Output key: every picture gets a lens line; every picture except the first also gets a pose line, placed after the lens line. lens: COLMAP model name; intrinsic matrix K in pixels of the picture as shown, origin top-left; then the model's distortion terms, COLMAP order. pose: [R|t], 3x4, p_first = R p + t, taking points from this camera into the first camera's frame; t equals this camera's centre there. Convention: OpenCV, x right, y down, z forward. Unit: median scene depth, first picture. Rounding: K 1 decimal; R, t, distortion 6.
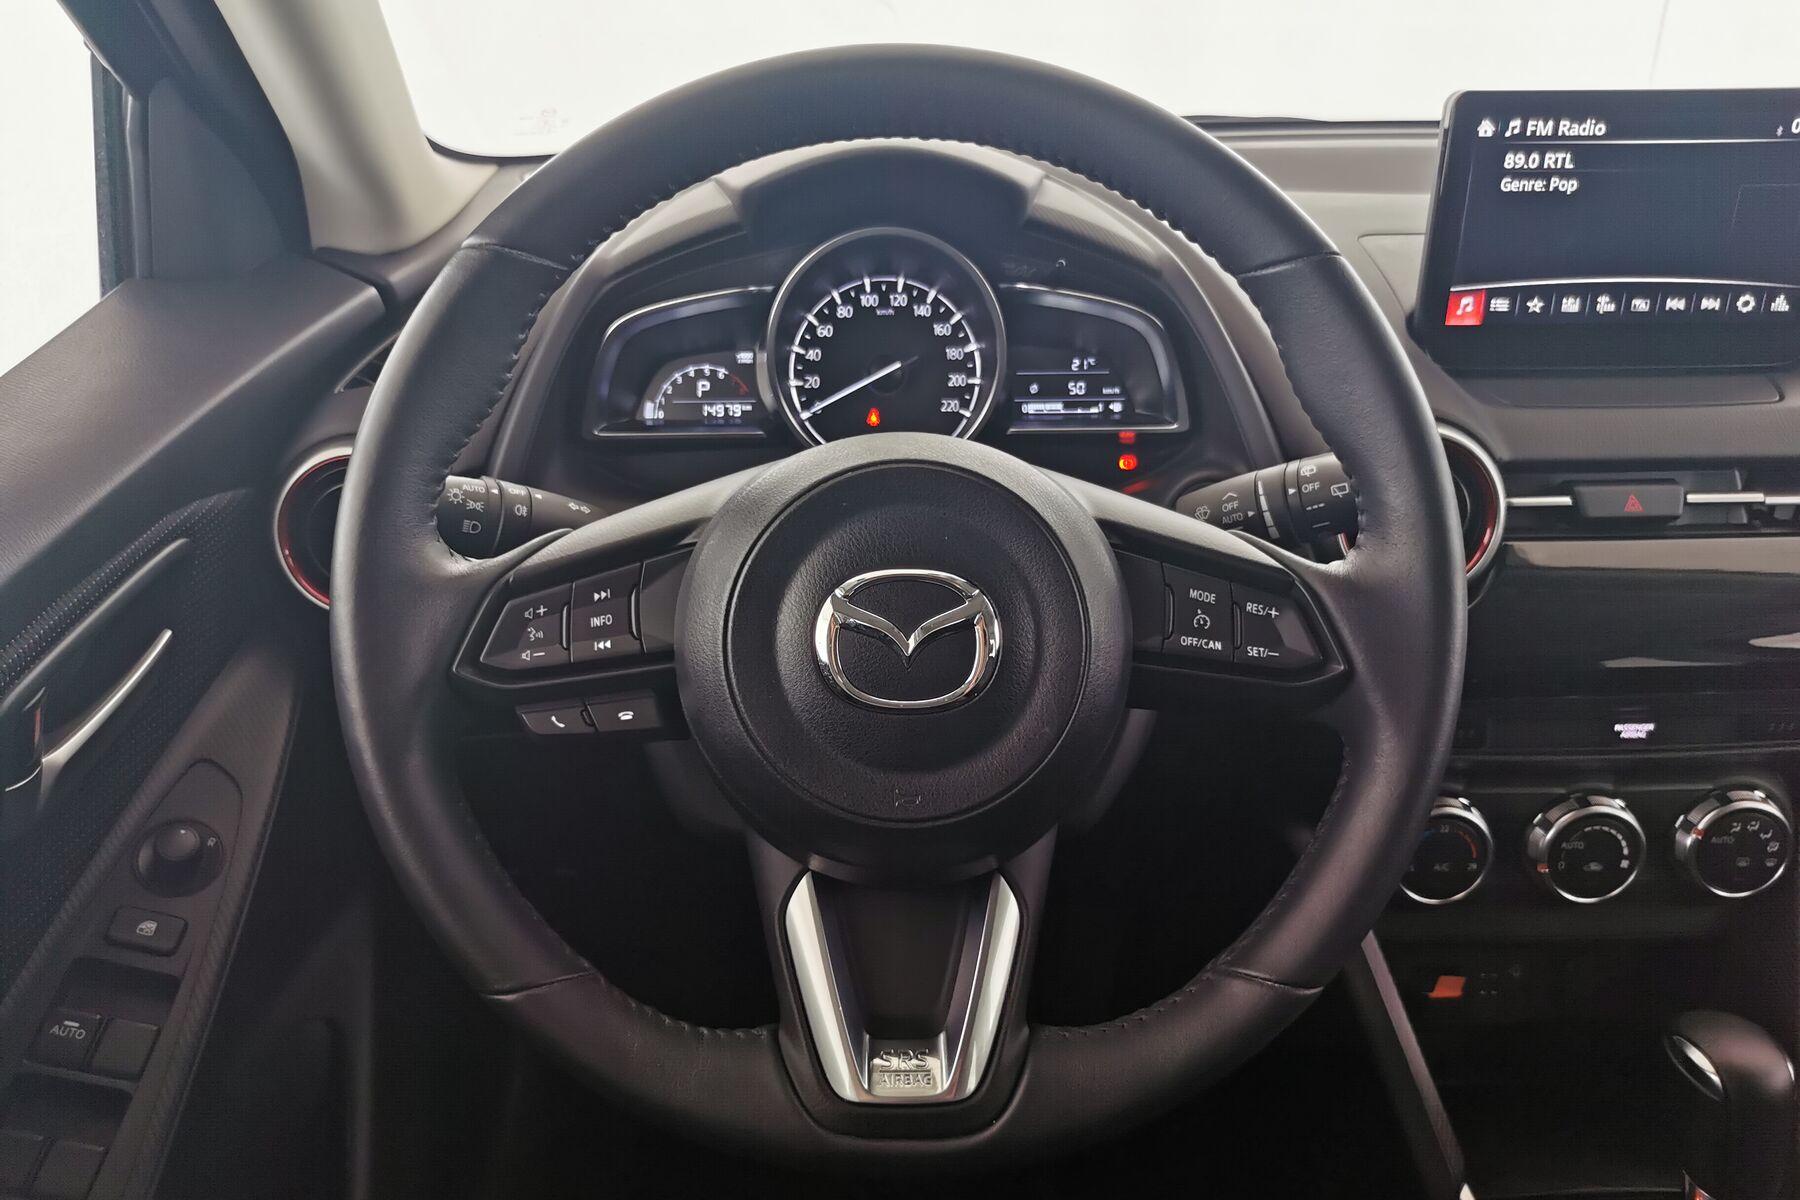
lens RADIAL K [[1423.8, 0, 864.6], [0, 1423.8, 604.6], [0, 0, 1]] dist [0.006099, 0.006630]
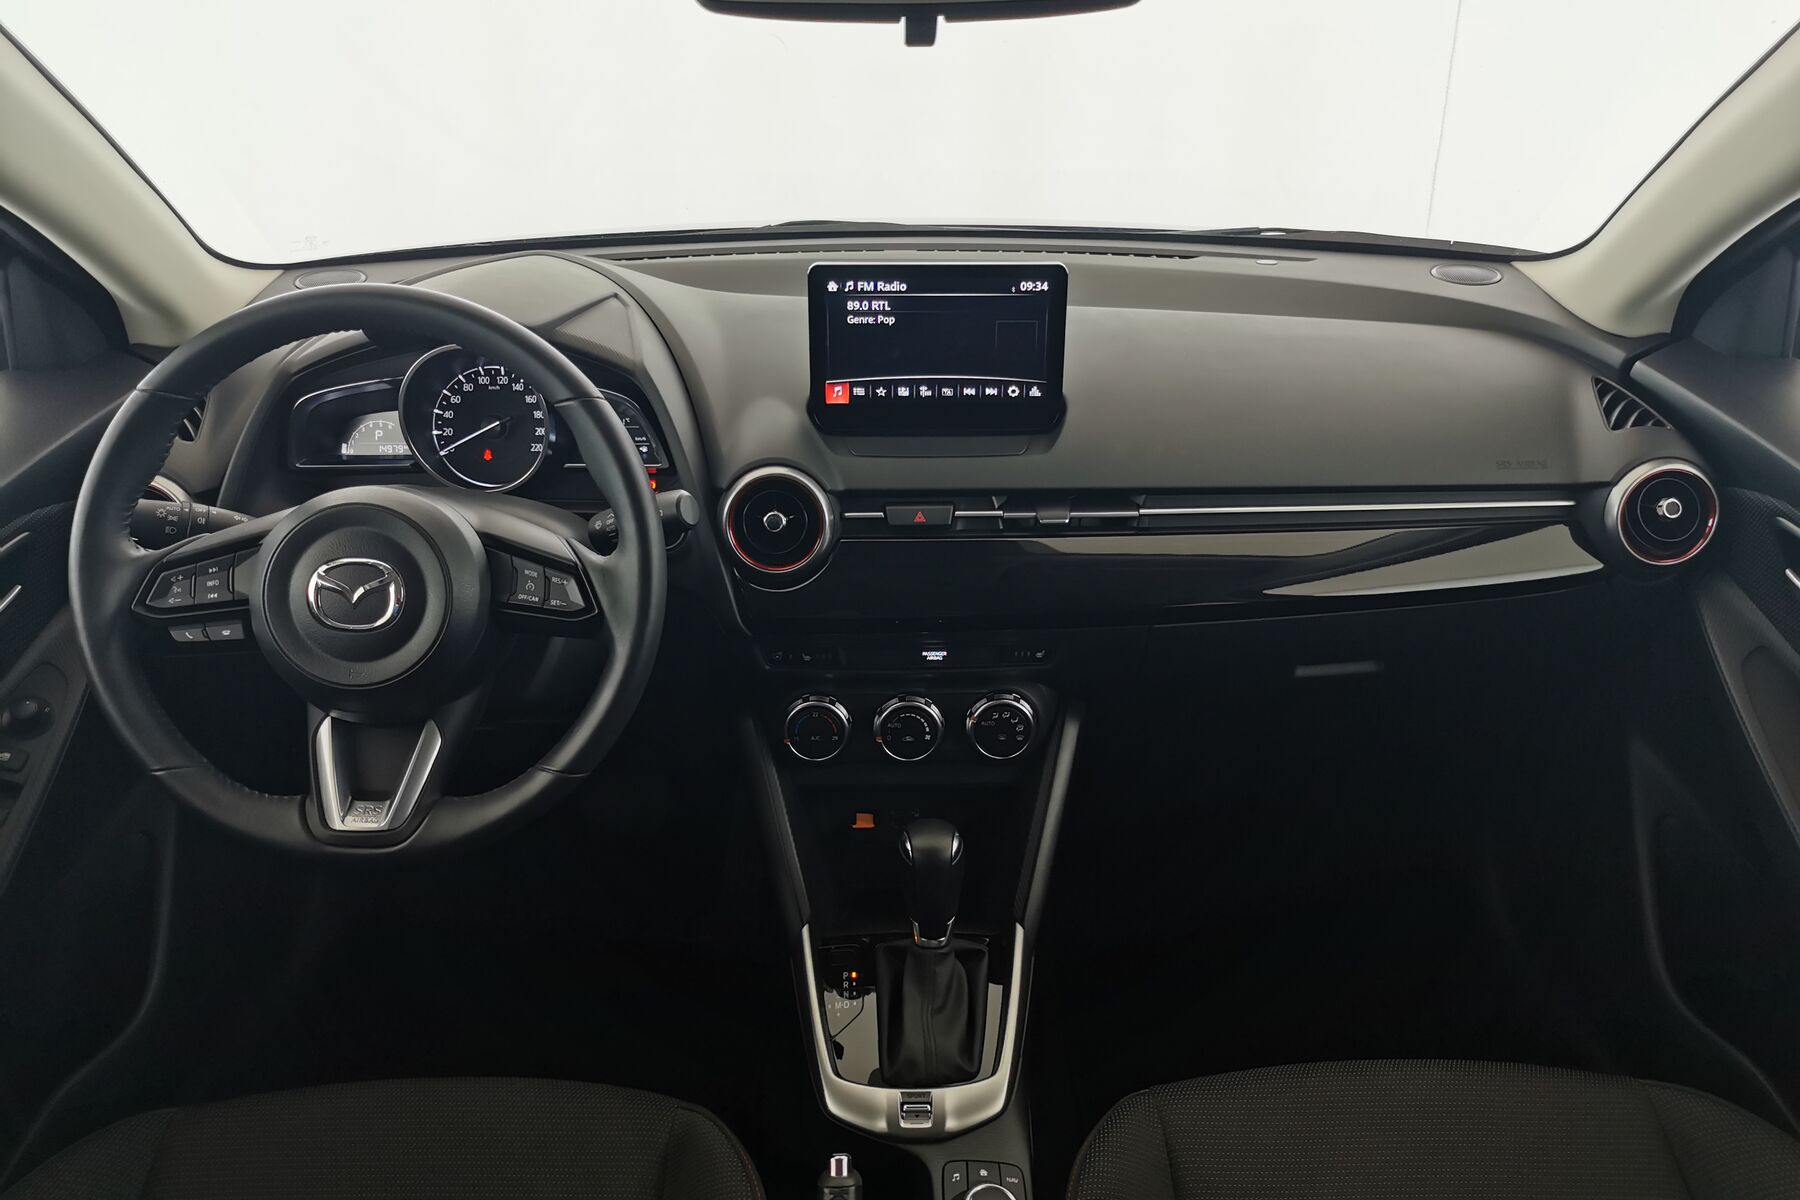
lens RADIAL K [[1423.8, 0, 893.9], [0, 1423.8, 603.9], [0, 0, 1]] dist [0.006099, 0.006630]
pose [[0.999930, 0.009368, -0.007237, 0.498640], [-0.009163, 0.999570, 0.027869, -0.015245], [0.007495, -0.027801, 0.999585, -0.613282]]
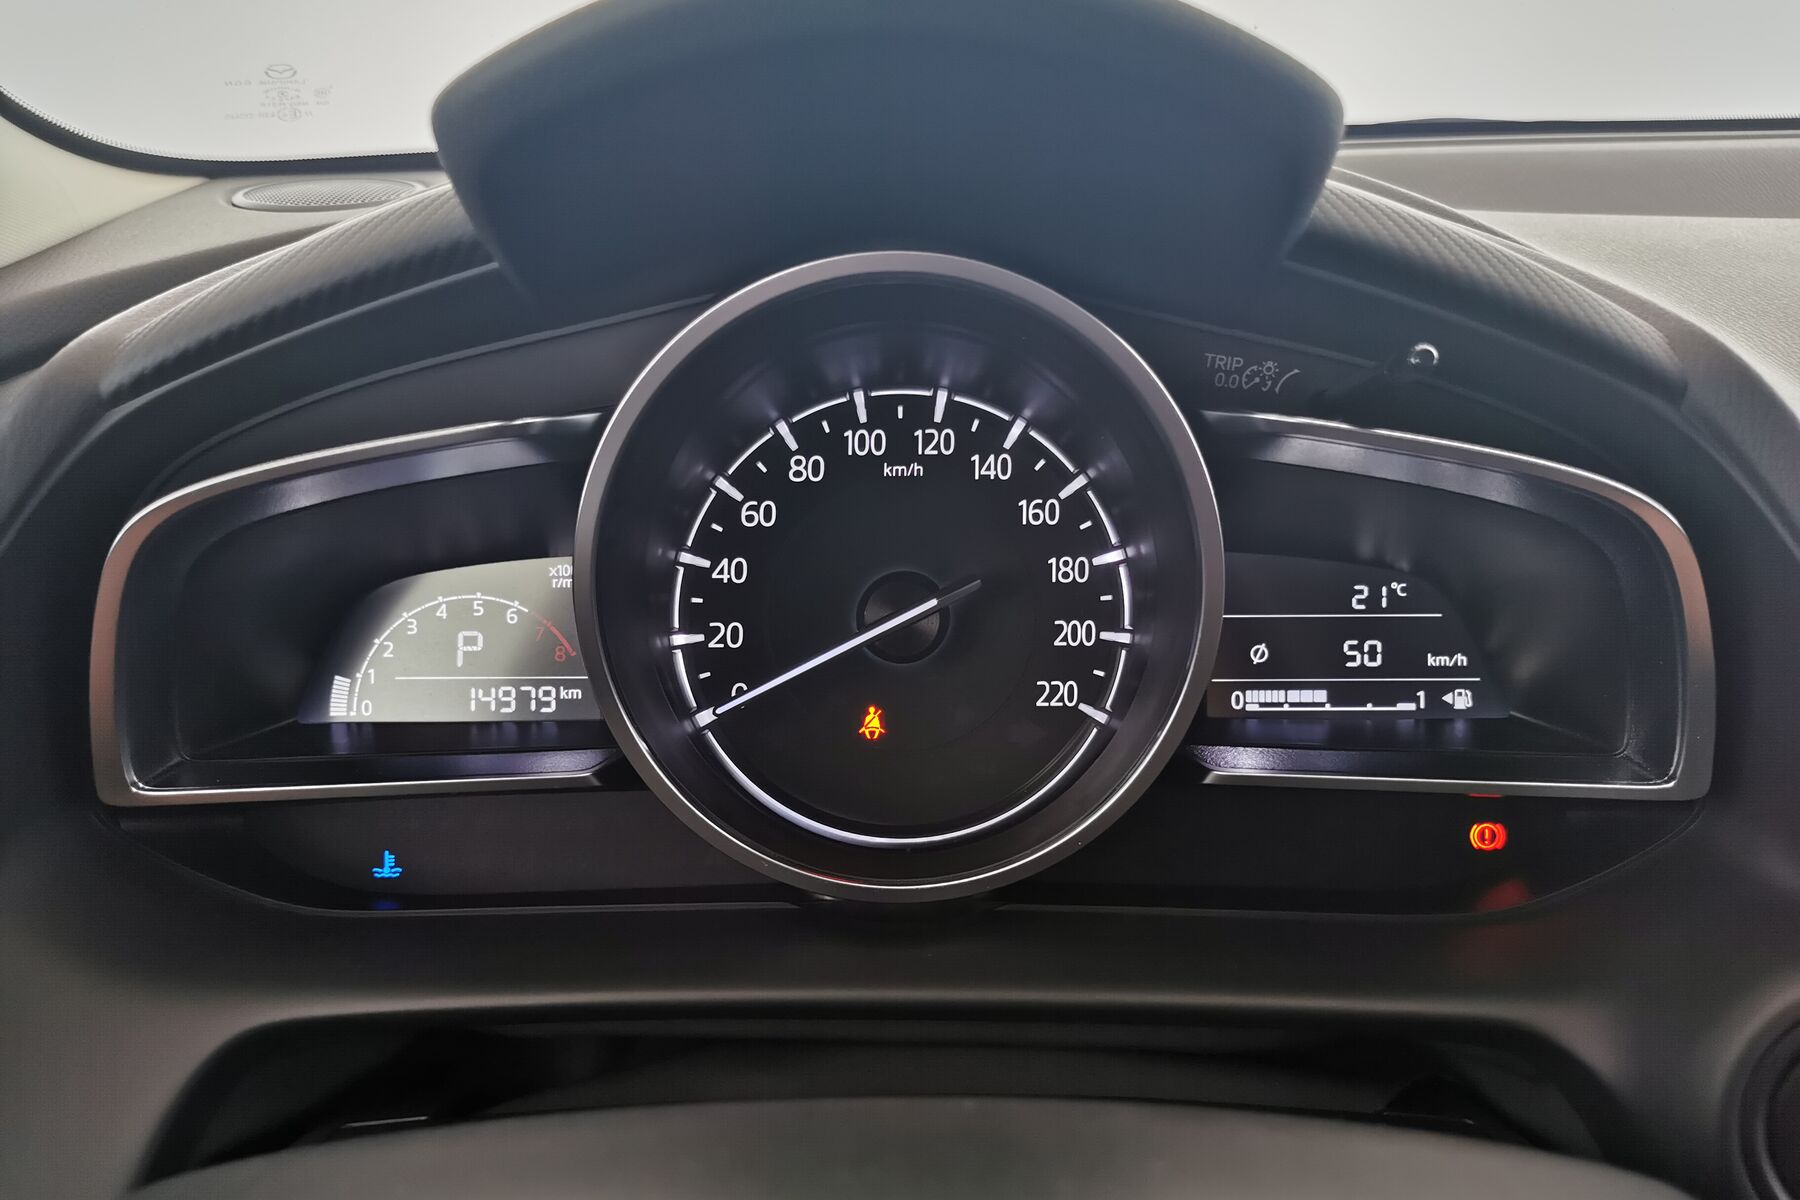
lens RADIAL K [[1423.8, 0, 868.0], [0, 1423.8, 616.9], [0, 0, 1]] dist [0.006099, 0.006630]
pose [[0.999381, 0.009501, -0.033887, 0.019887], [-0.011388, 0.998369, -0.055937, -0.147271], [0.033300, 0.056288, 0.997859, 0.620200]]
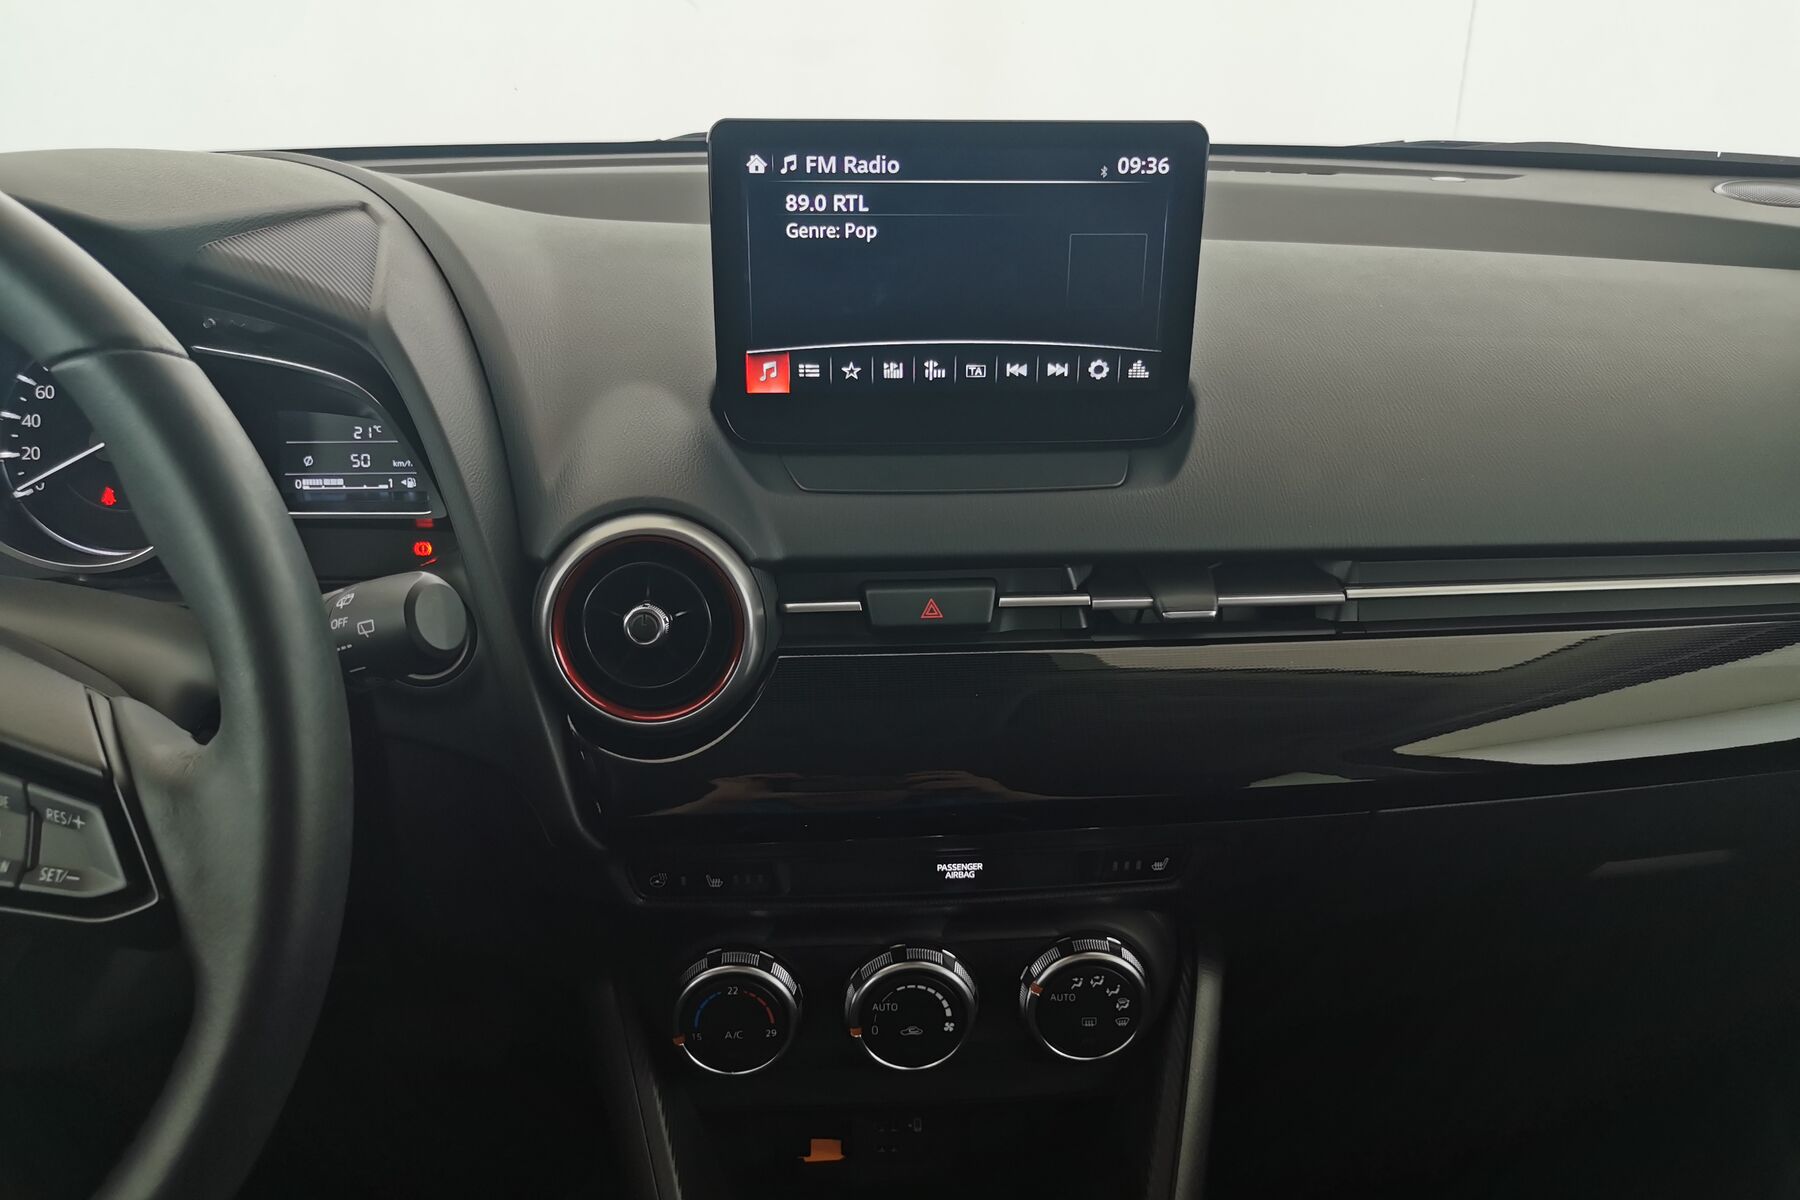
lens RADIAL K [[1423.8, 0, 897.9], [0, 1423.8, 597.8], [0, 0, 1]] dist [0.006099, 0.006630]
pose [[0.999052, -0.003404, 0.043408, 0.460821], [0.003367, 0.999994, 0.000920, -0.074962], [-0.043411, -0.000773, 0.999057, 0.150019]]
